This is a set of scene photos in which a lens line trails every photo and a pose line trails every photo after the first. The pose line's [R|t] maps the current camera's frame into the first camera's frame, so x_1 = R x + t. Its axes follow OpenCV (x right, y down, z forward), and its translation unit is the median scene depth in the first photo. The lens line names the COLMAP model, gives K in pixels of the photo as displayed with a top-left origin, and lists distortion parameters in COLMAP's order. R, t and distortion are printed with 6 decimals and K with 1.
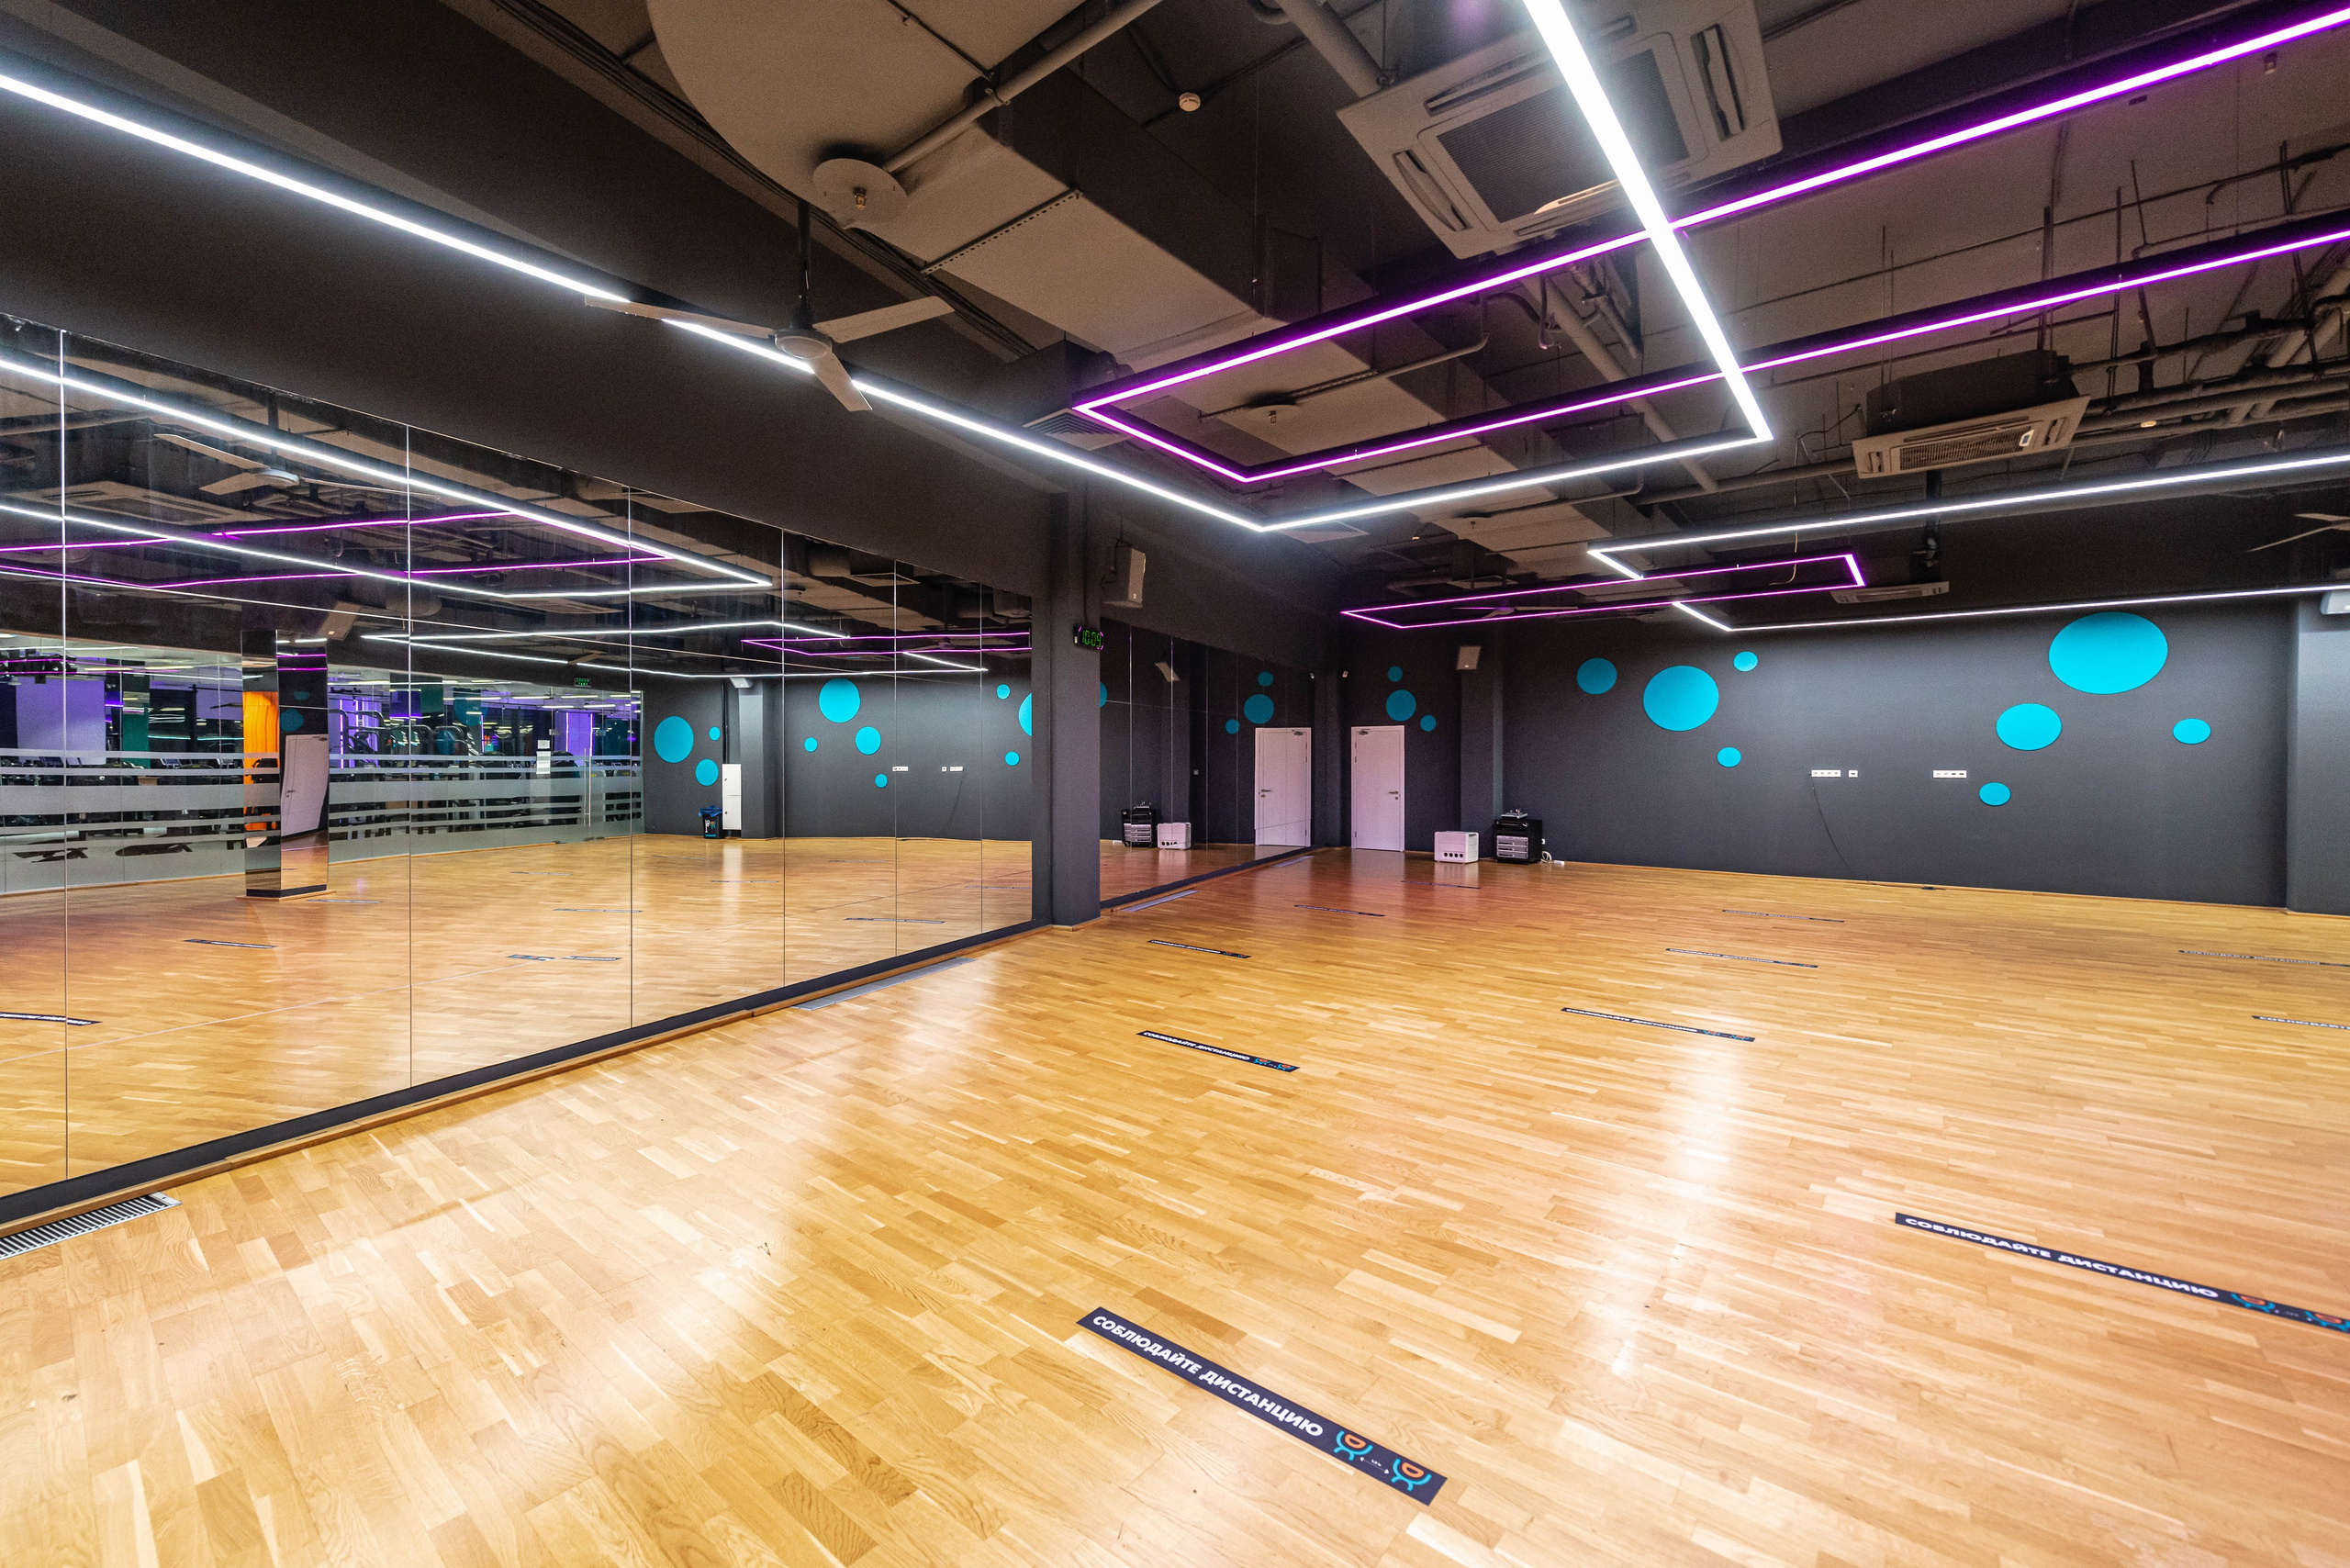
lens RADIAL K [[993.9, 0, 1165.6], [0, 993.9, 777.8], [0, 0, 1]] dist [0.010453, -0.000024]
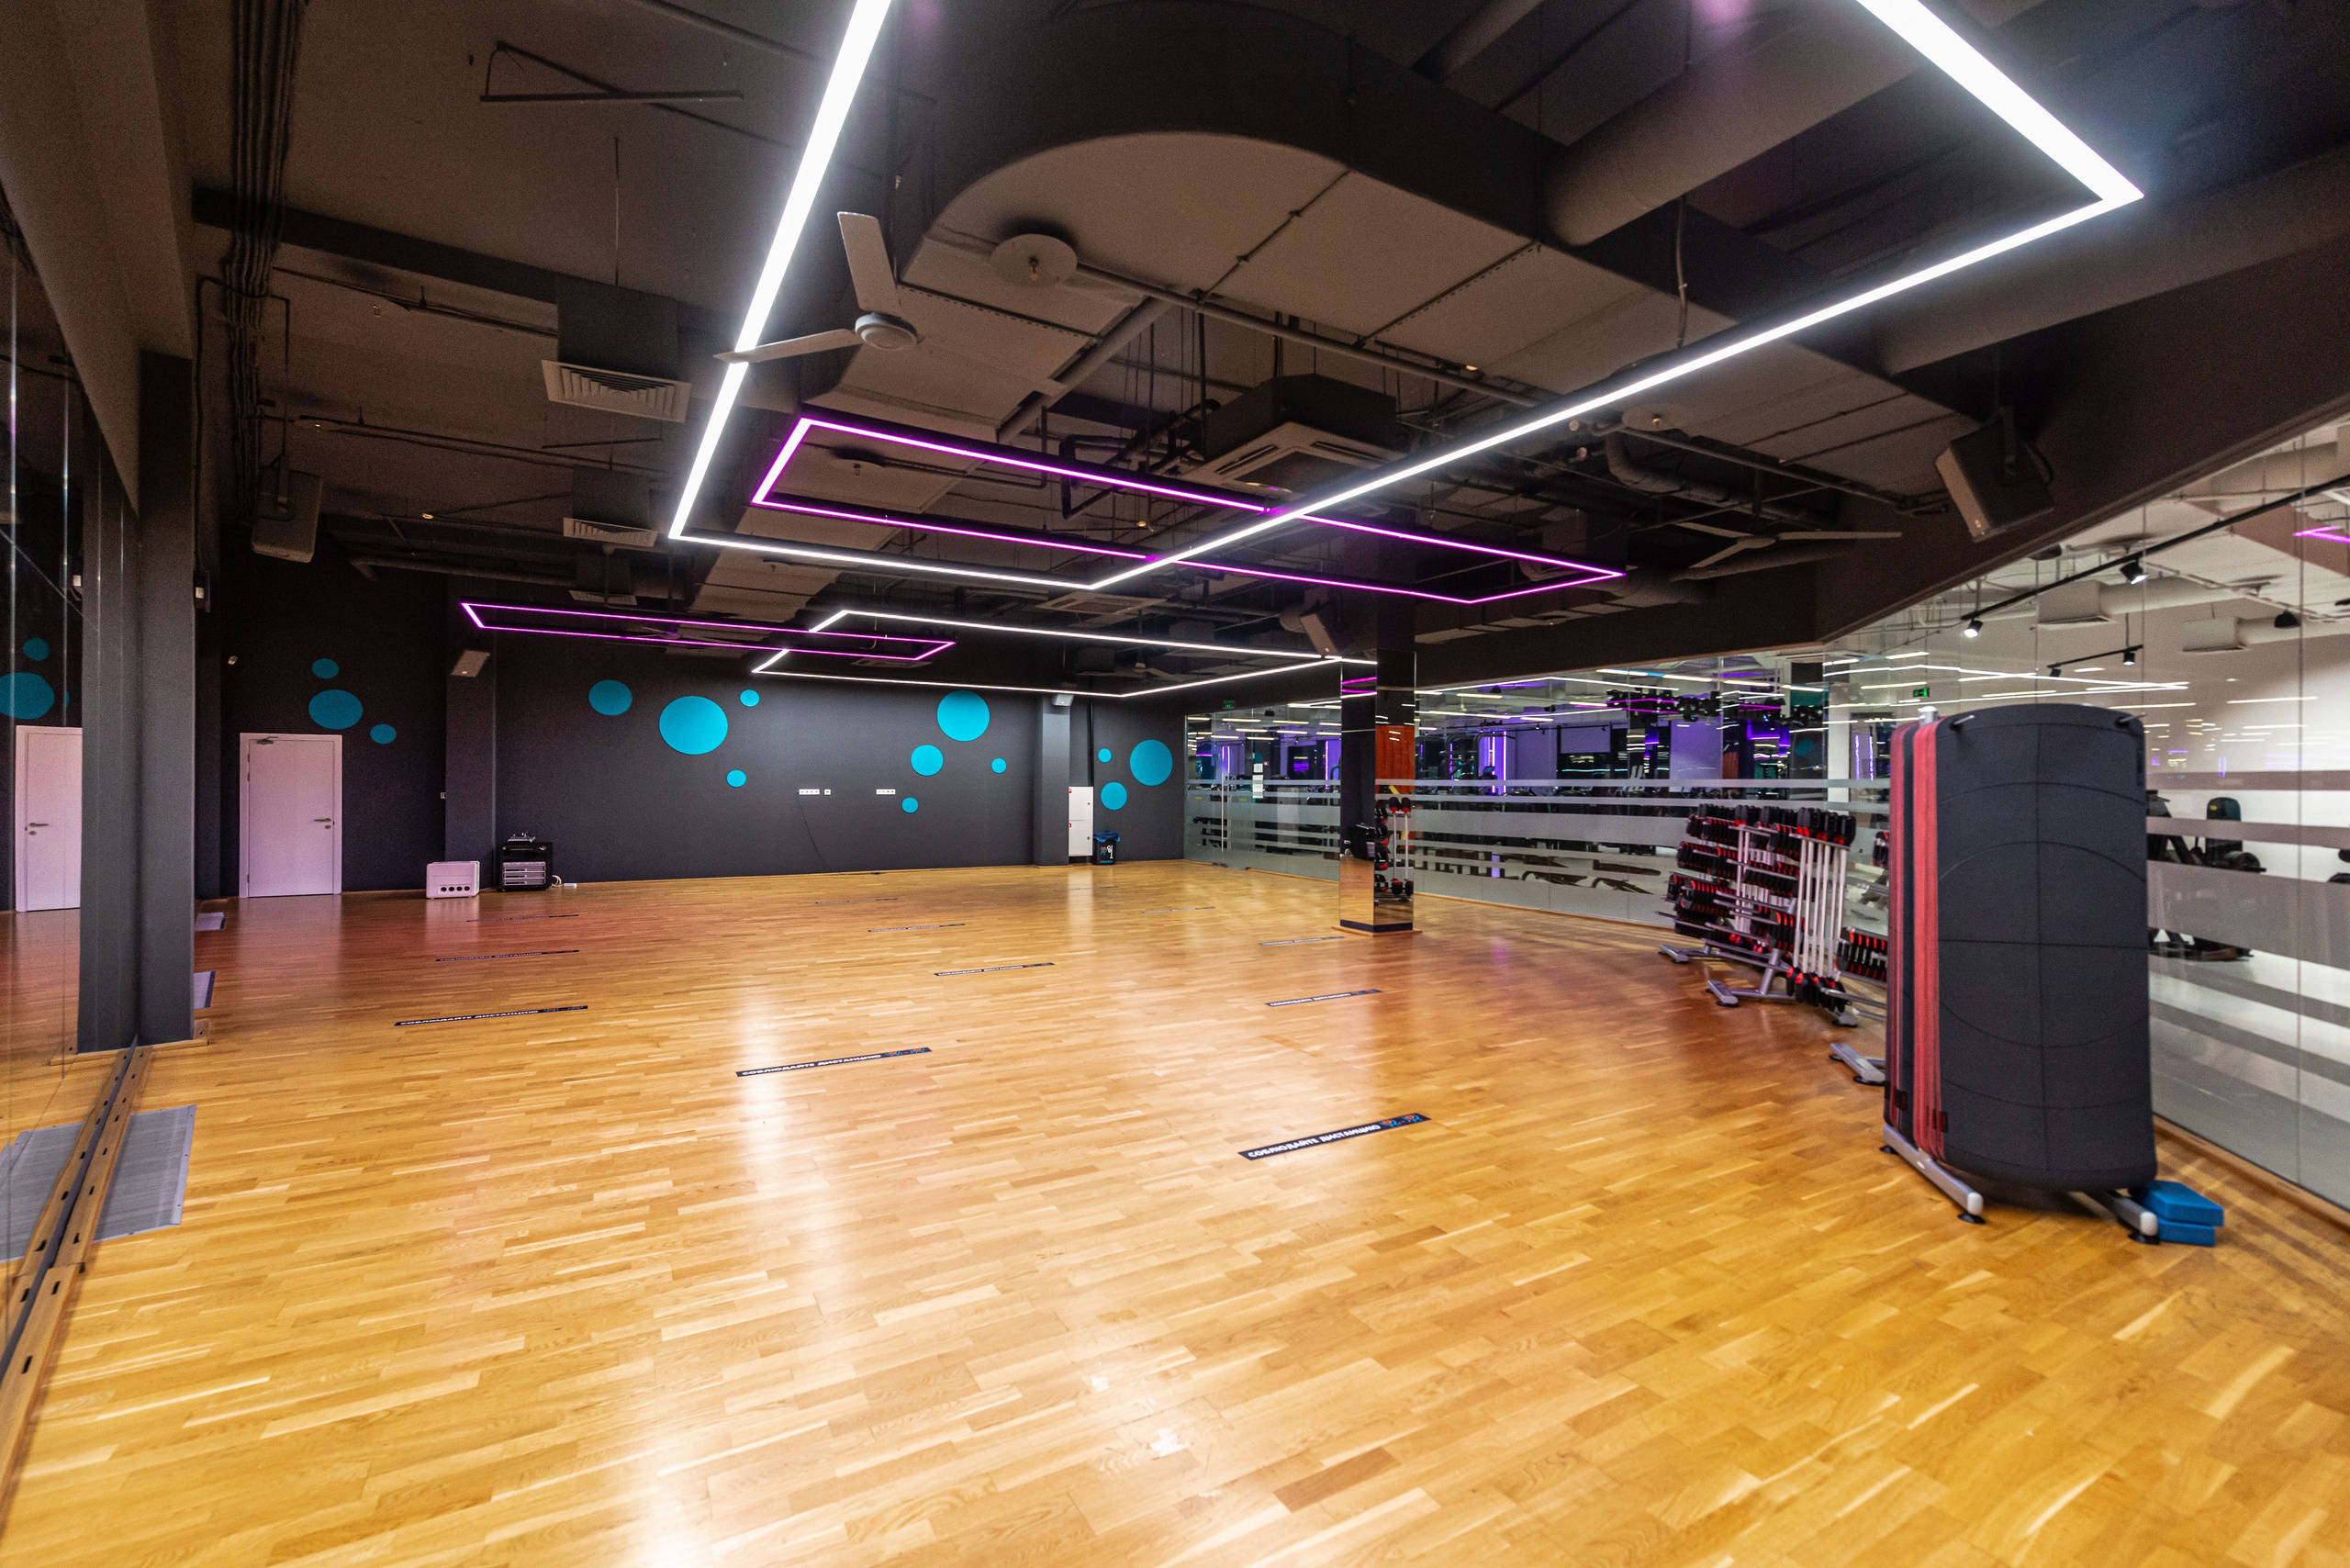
lens RADIAL K [[993.9, 0, 1162.4], [0, 993.9, 782.8], [0, 0, 1]] dist [0.010453, -0.000024]
pose [[0.329753, 0.002692, 0.944063, -0.859913], [0.010192, 0.999928, -0.006412, -0.007671], [-0.944012, 0.011736, 0.329702, 0.346876]]
